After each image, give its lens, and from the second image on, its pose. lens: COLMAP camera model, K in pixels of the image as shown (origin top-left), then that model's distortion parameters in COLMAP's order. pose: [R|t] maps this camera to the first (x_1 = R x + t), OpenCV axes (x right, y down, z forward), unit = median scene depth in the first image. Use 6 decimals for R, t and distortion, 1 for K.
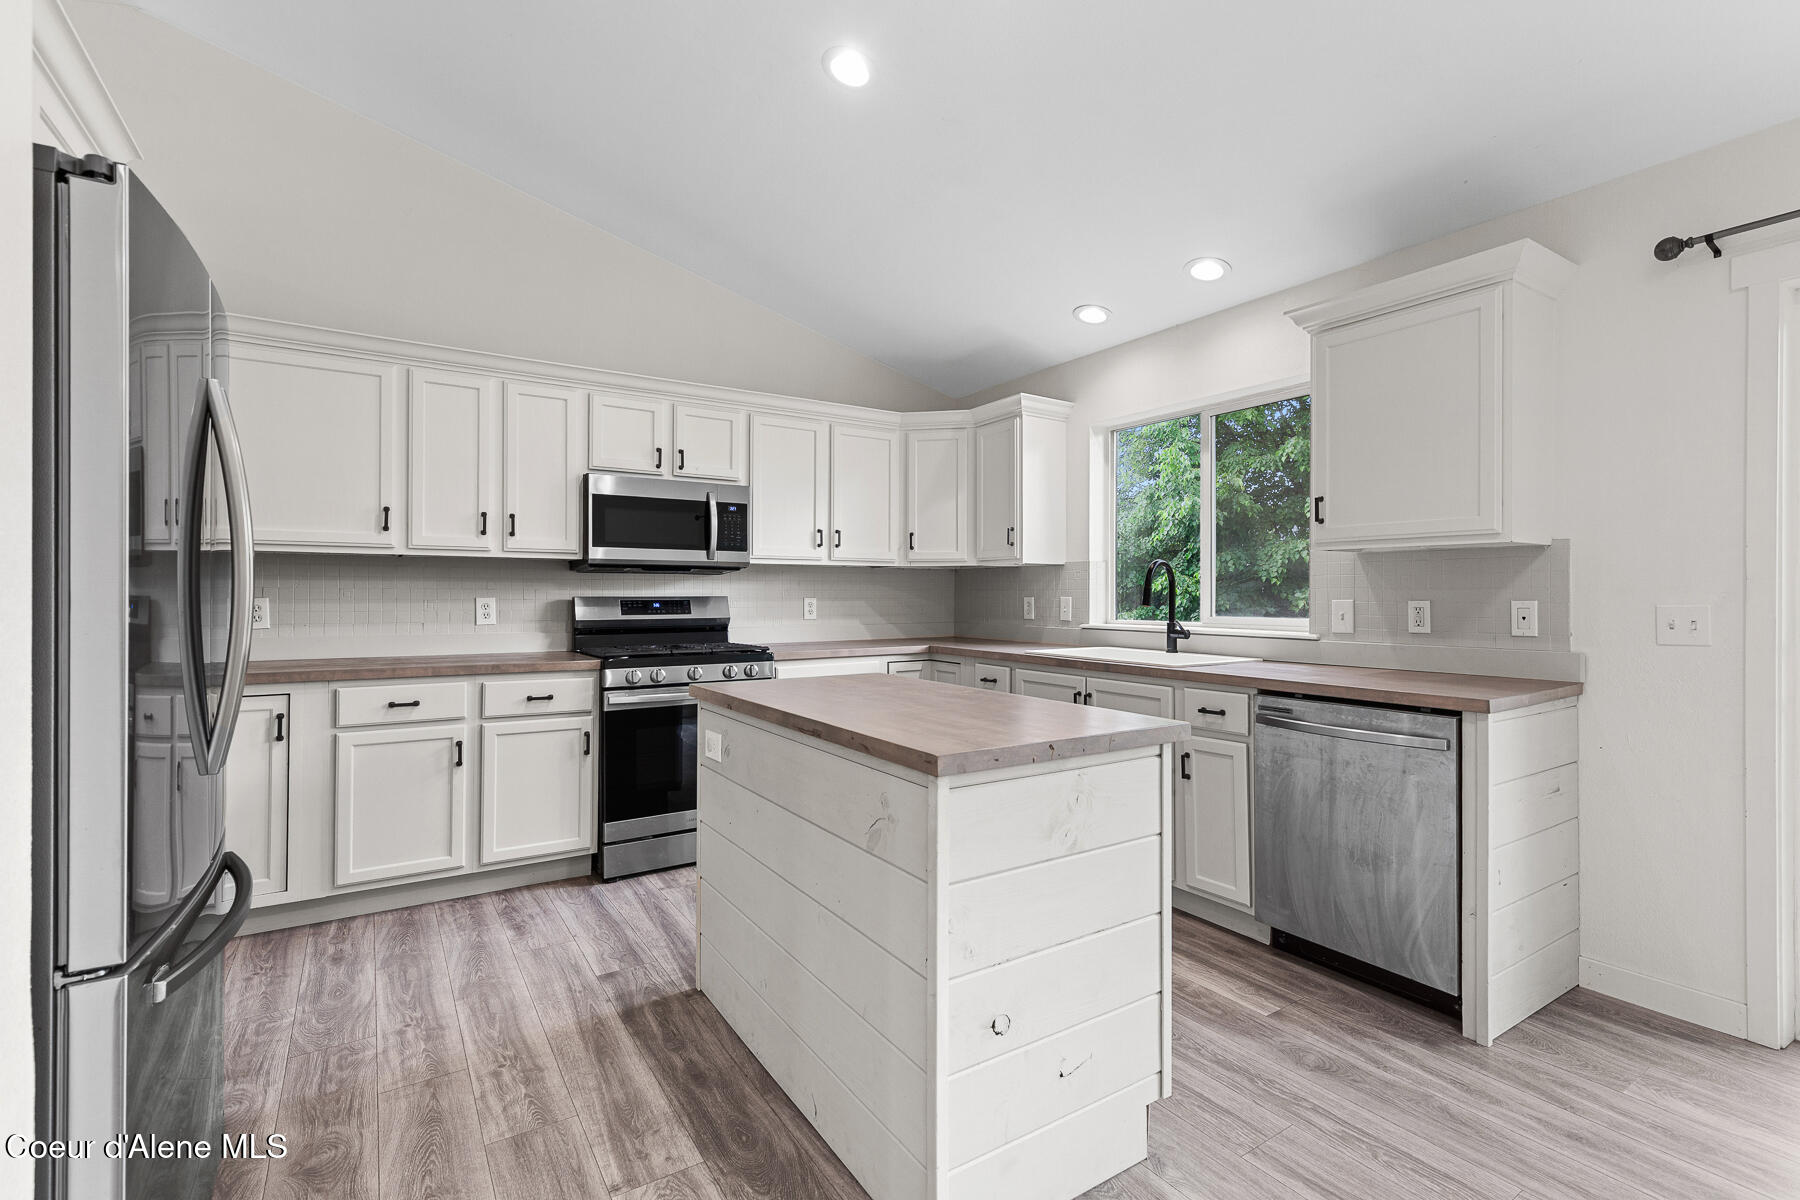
lens RADIAL K [[820.5, 0, 893.6], [0, 820.5, 591.0], [0, 0, 1]] dist [0.000318, 0.001497]
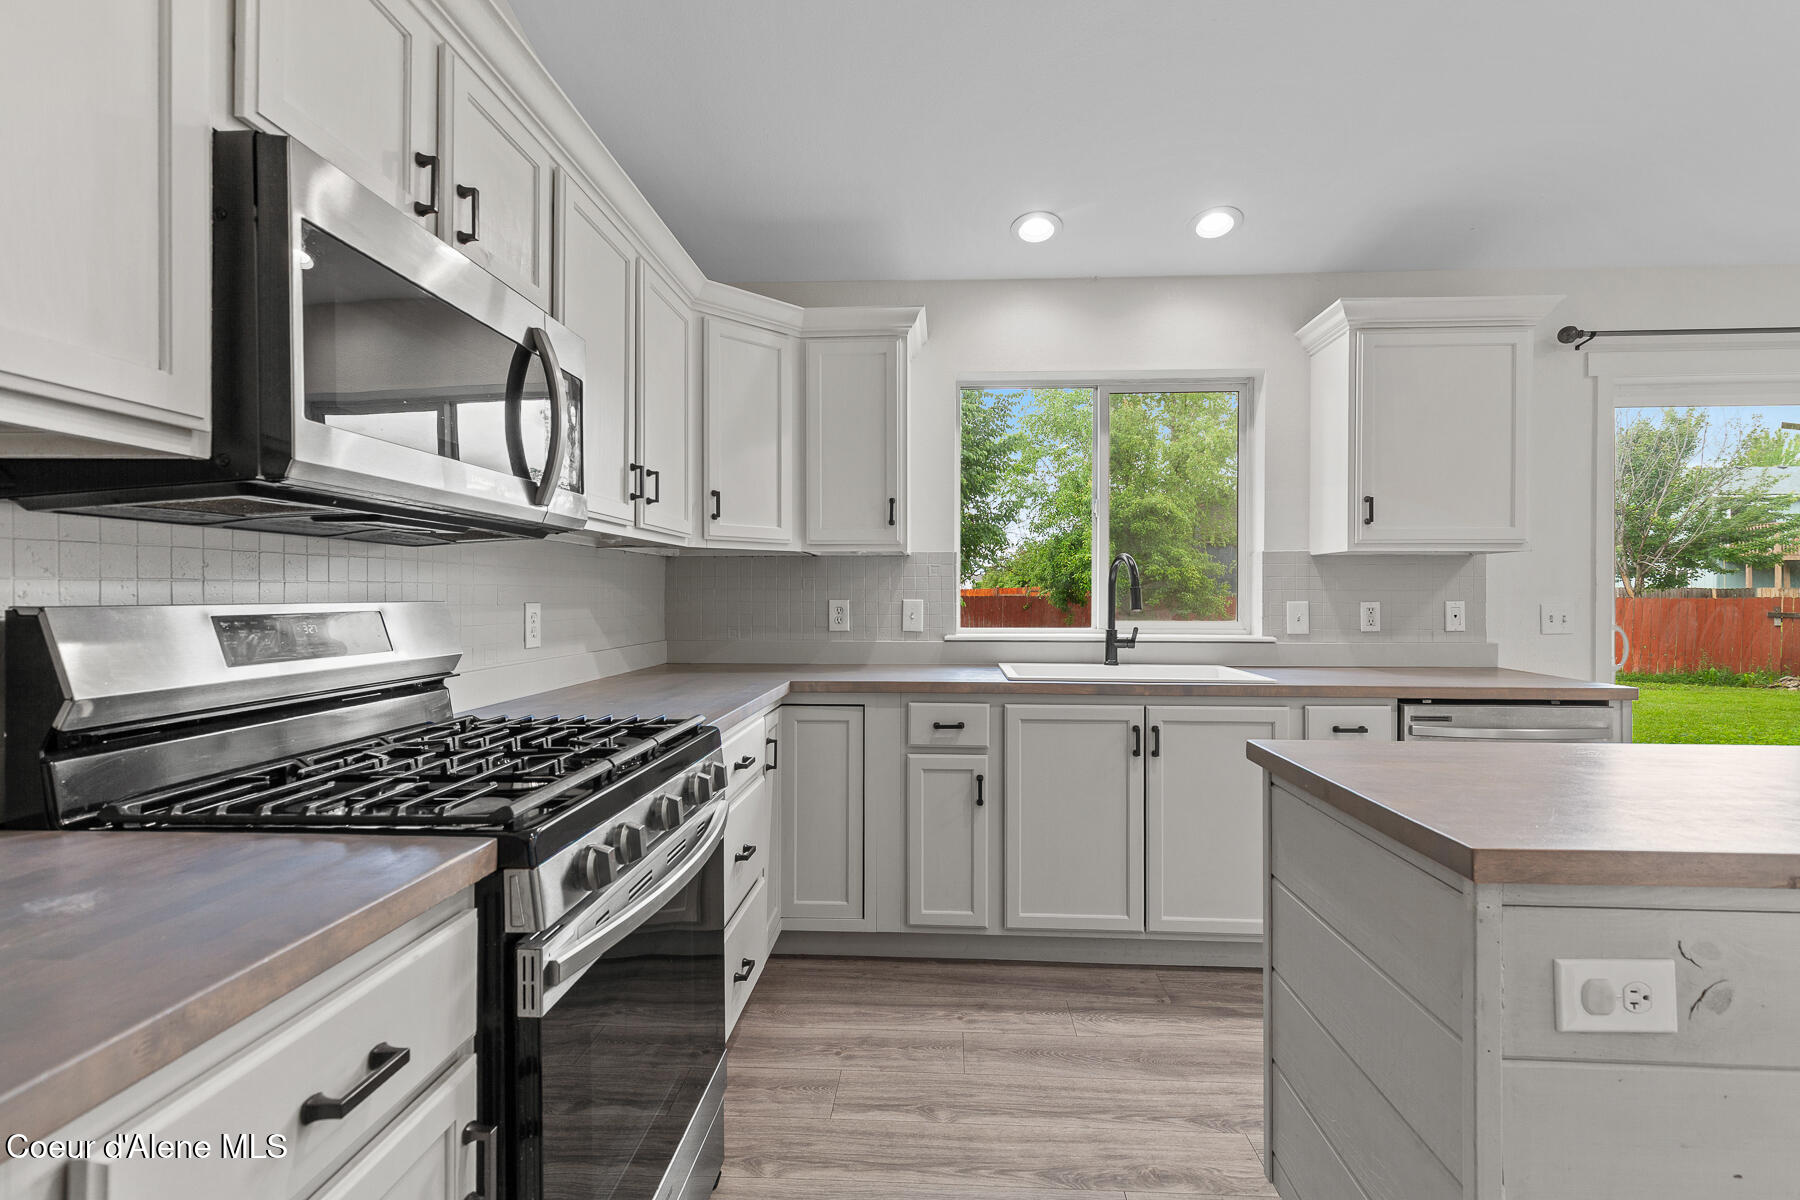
lens RADIAL K [[820.5, 0, 906.8], [0, 820.5, 598.9], [0, 0, 1]] dist [0.000318, 0.001497]
pose [[0.581419, -0.003322, 0.813597, -0.516252], [-0.003410, 0.999973, 0.006520, 0.002749], [-0.813597, -0.006565, 0.581392, 0.754649]]
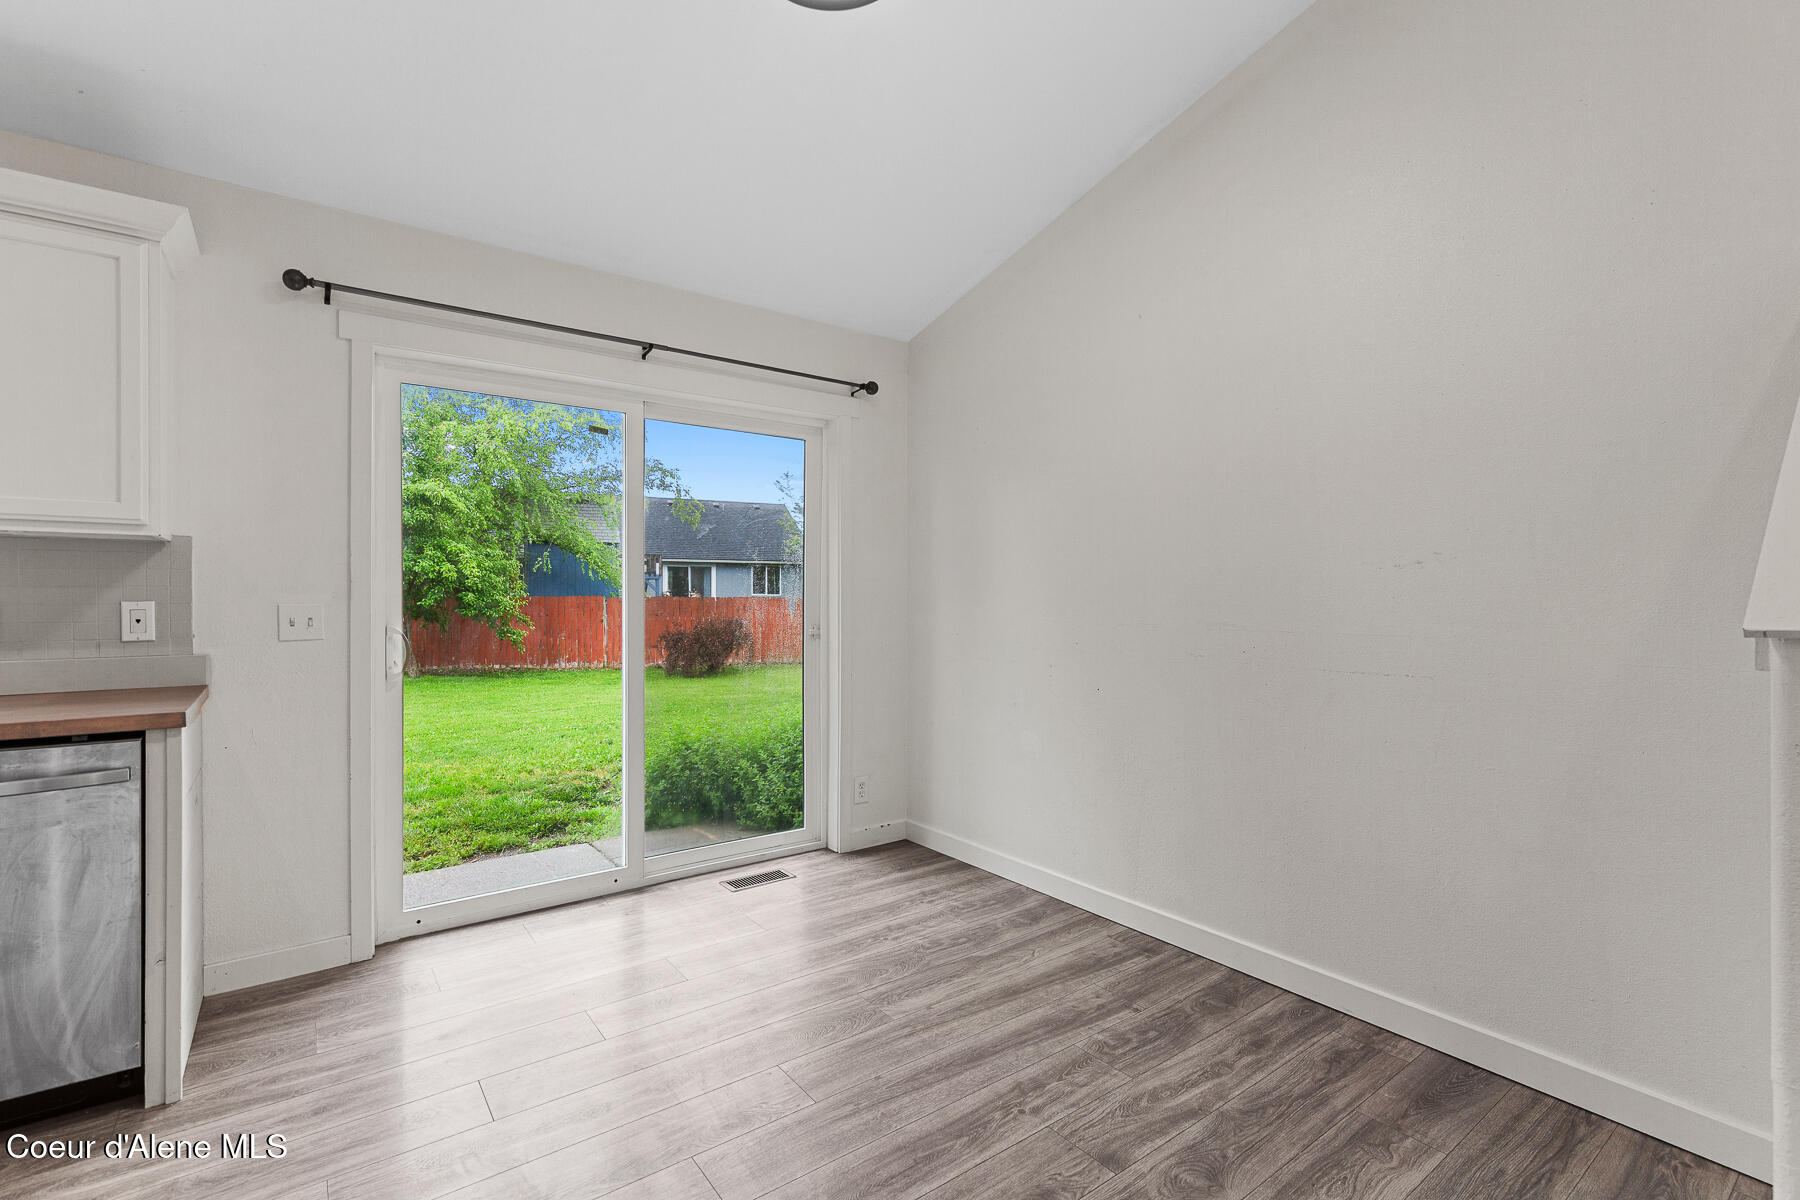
lens RADIAL K [[820.5, 0, 911.3], [0, 820.5, 602.4], [0, 0, 1]] dist [0.000318, 0.001497]
pose [[-0.083436, -0.007576, 0.996484, -0.152281], [-0.005429, 0.999960, 0.007148, 0.001519], [-0.996498, -0.004814, -0.083474, 0.186335]]
